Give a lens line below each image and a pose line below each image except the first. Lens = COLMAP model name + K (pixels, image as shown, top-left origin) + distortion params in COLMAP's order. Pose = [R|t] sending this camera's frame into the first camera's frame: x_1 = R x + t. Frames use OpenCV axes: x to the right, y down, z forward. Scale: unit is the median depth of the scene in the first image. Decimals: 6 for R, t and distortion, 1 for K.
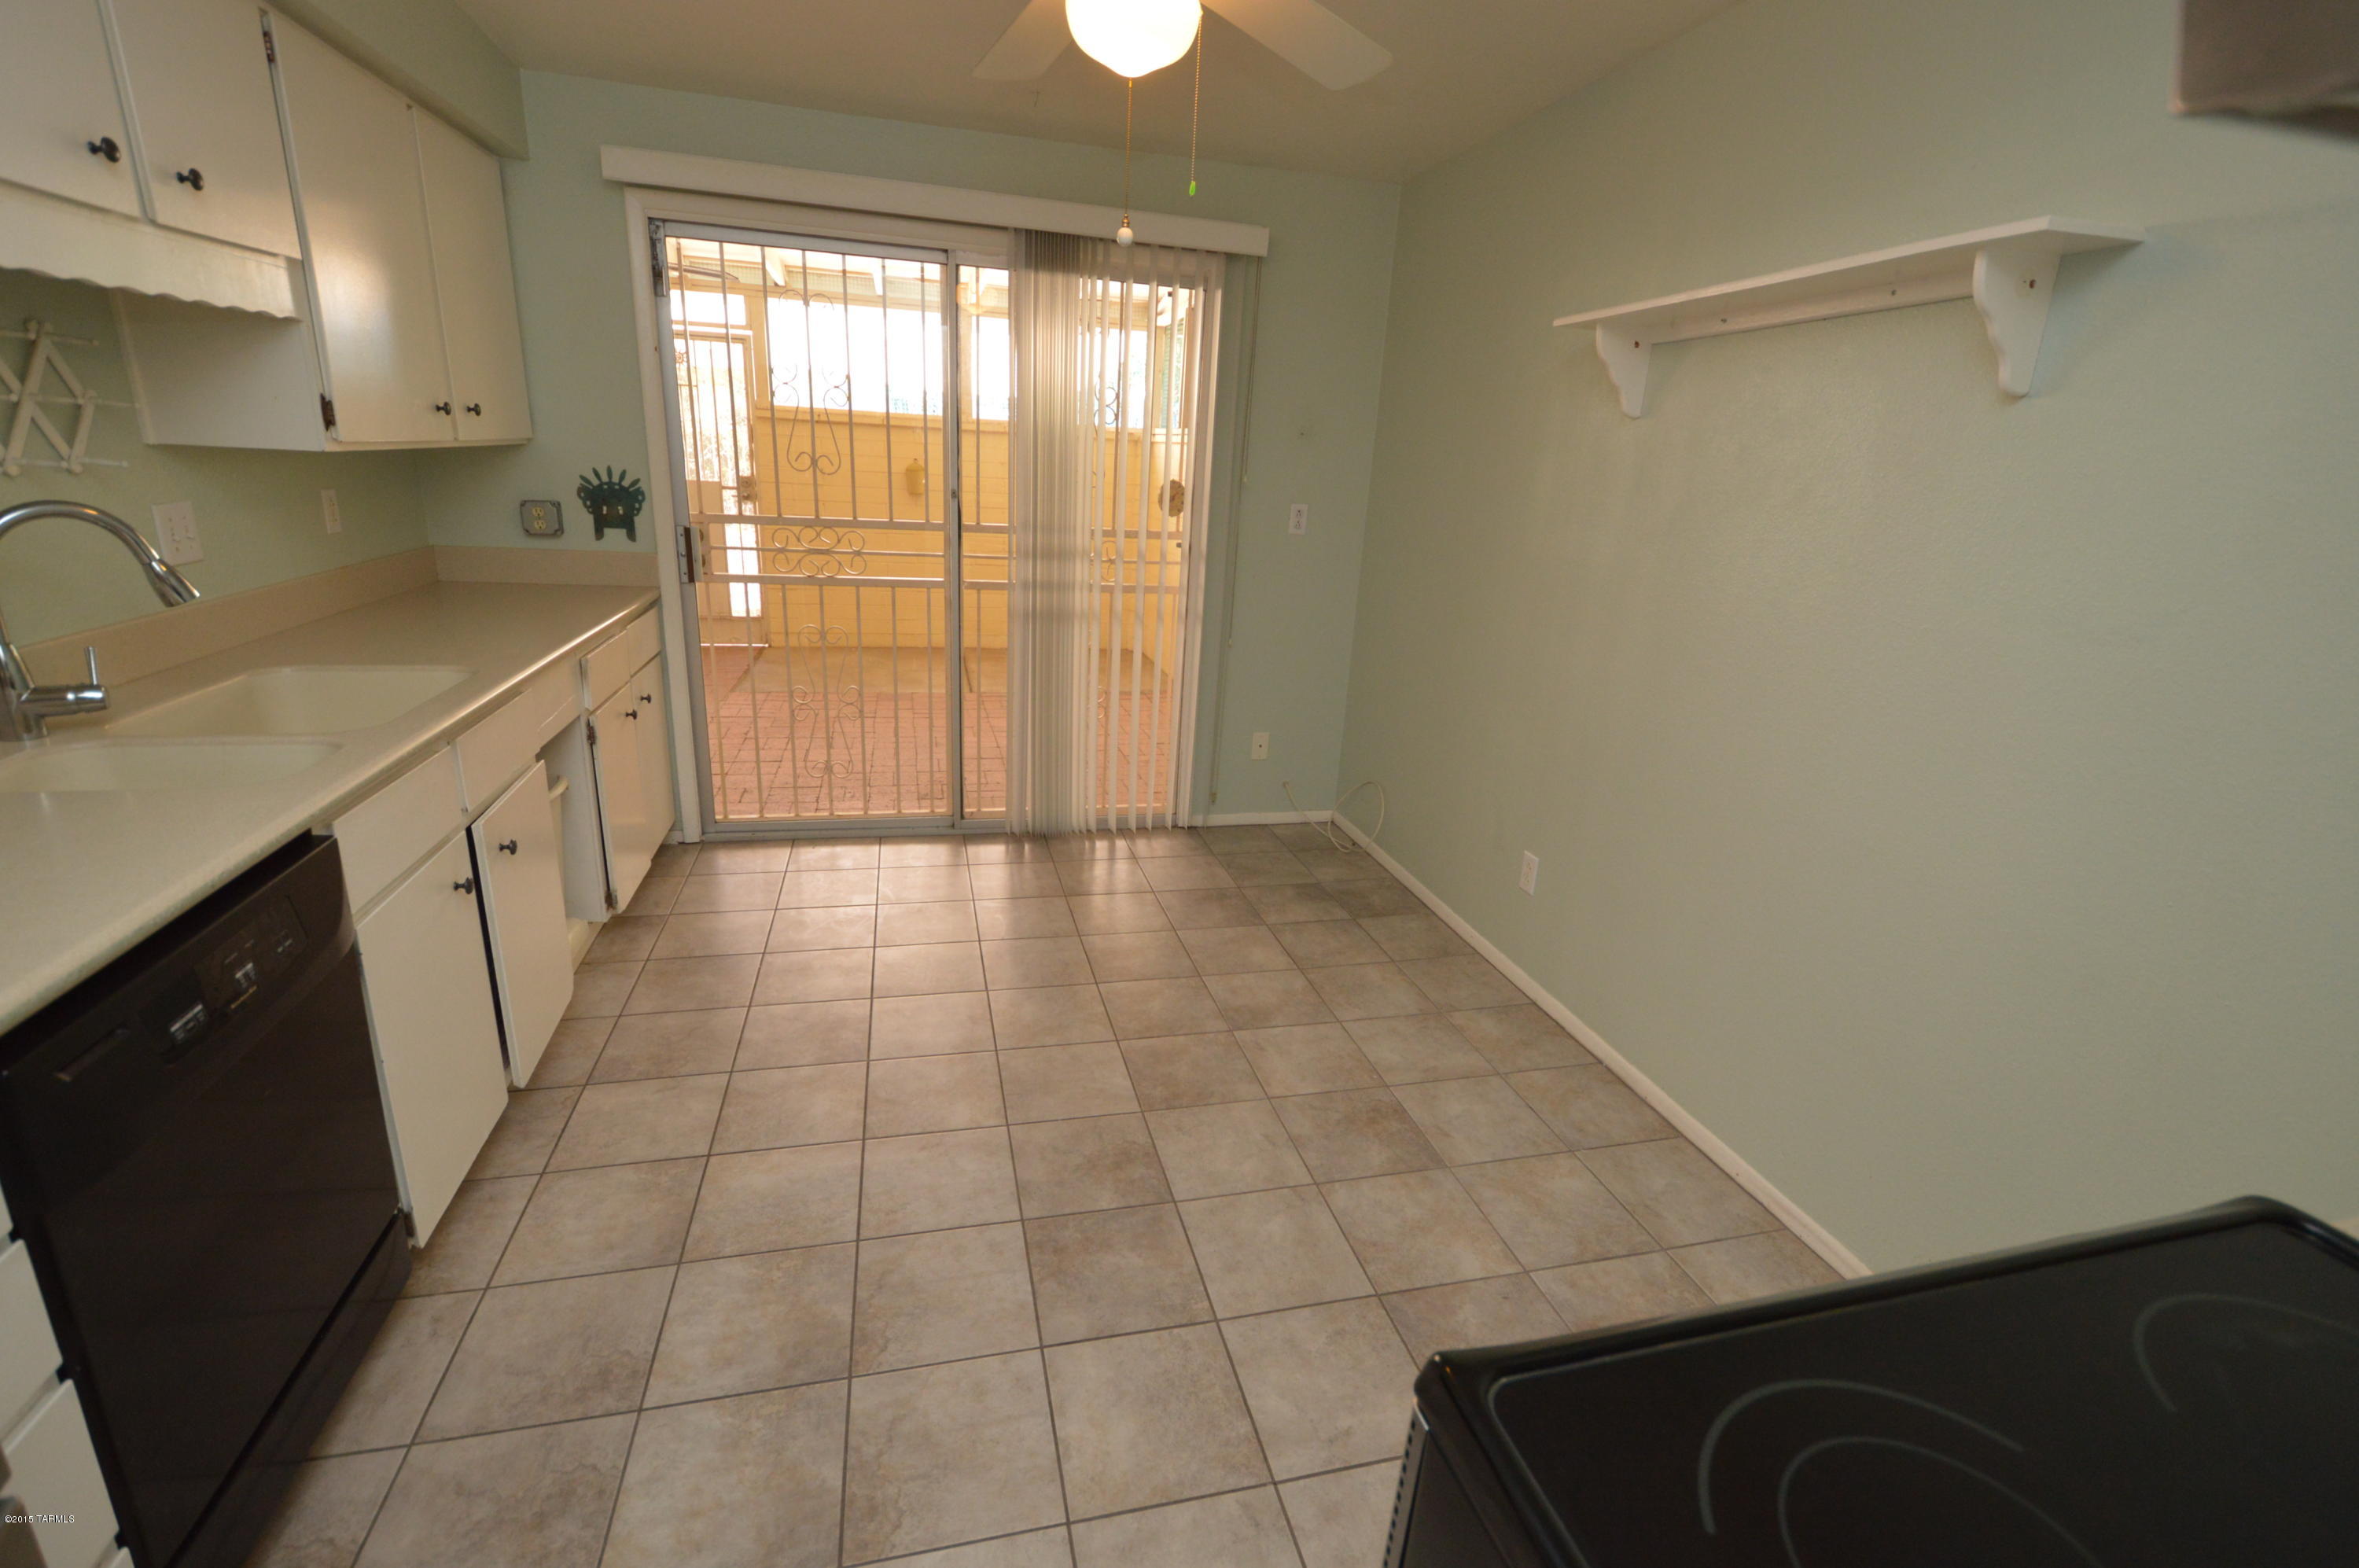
lens RADIAL K [[1039.9, 0, 1170.6], [0, 1039.9, 779.3], [0, 0, 1]] dist [0.004004, -0.000378]
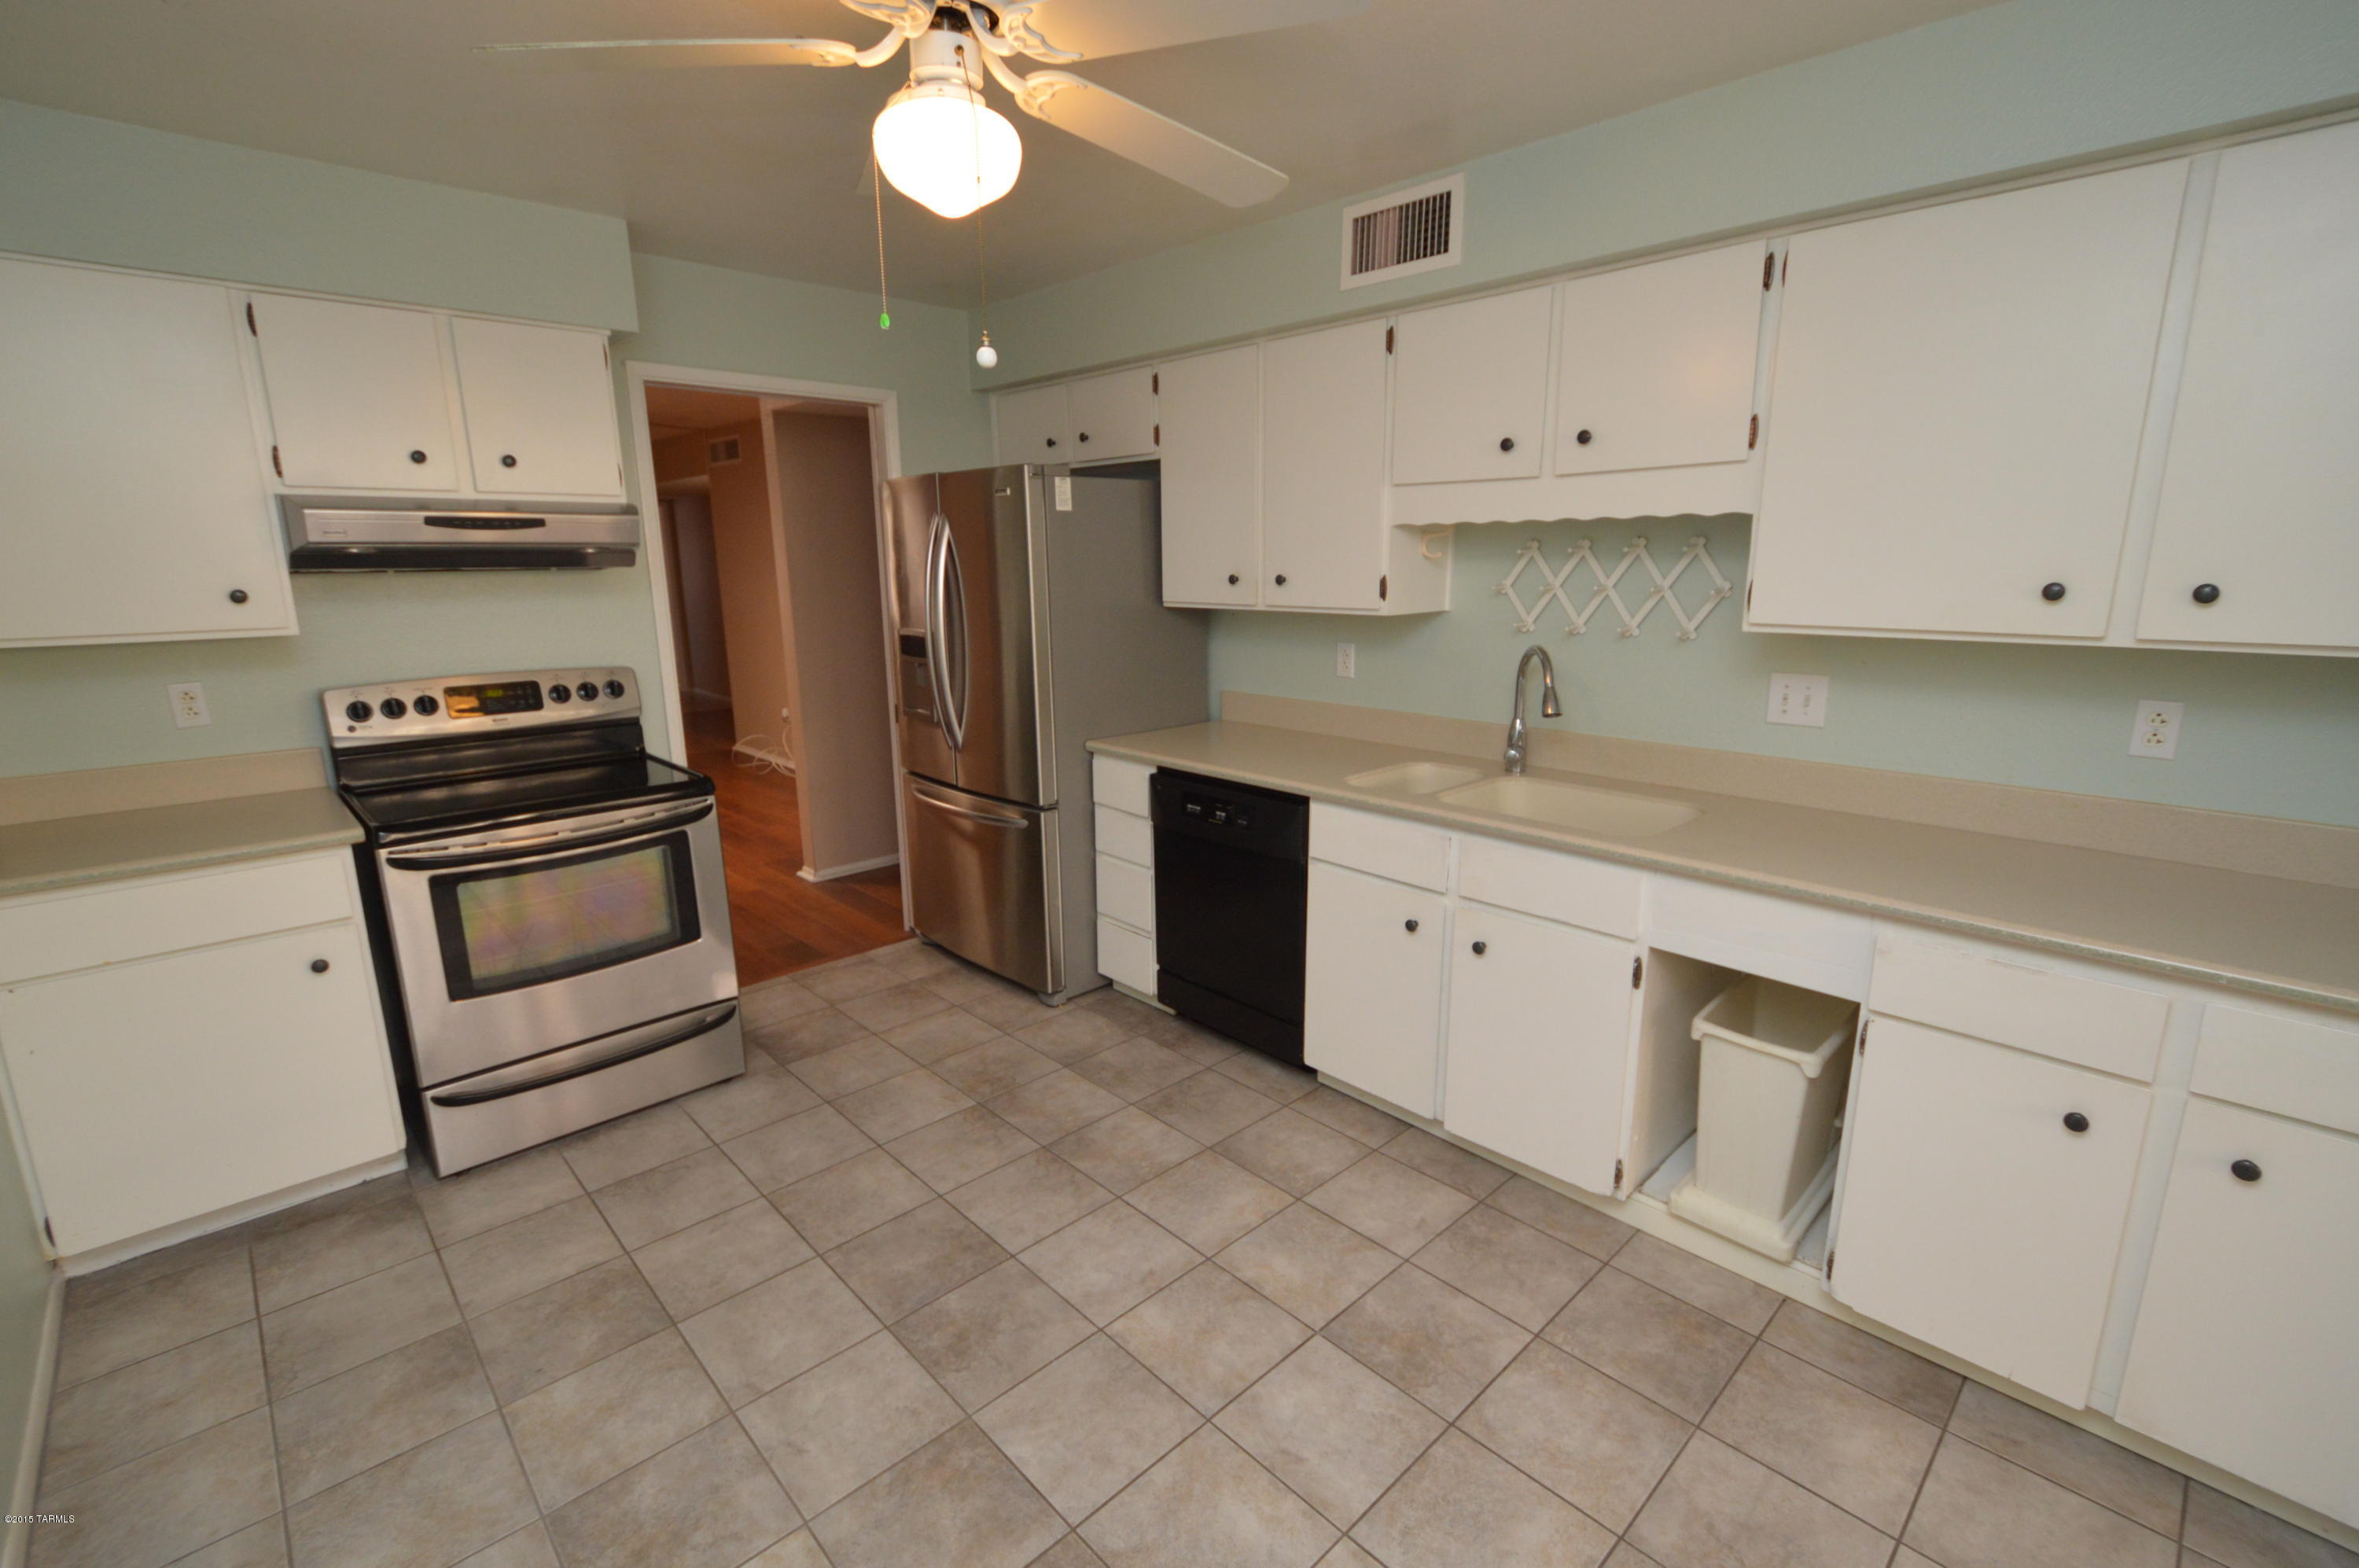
lens RADIAL K [[1039.9, 0, 1187.1], [0, 1039.9, 784.3], [0, 0, 1]] dist [0.004004, -0.000378]
pose [[-0.864119, 0.064097, -0.499189, 0.228011], [-0.189649, 0.877274, 0.440935, -0.567365], [0.466189, 0.475690, -0.745913, 1.688963]]
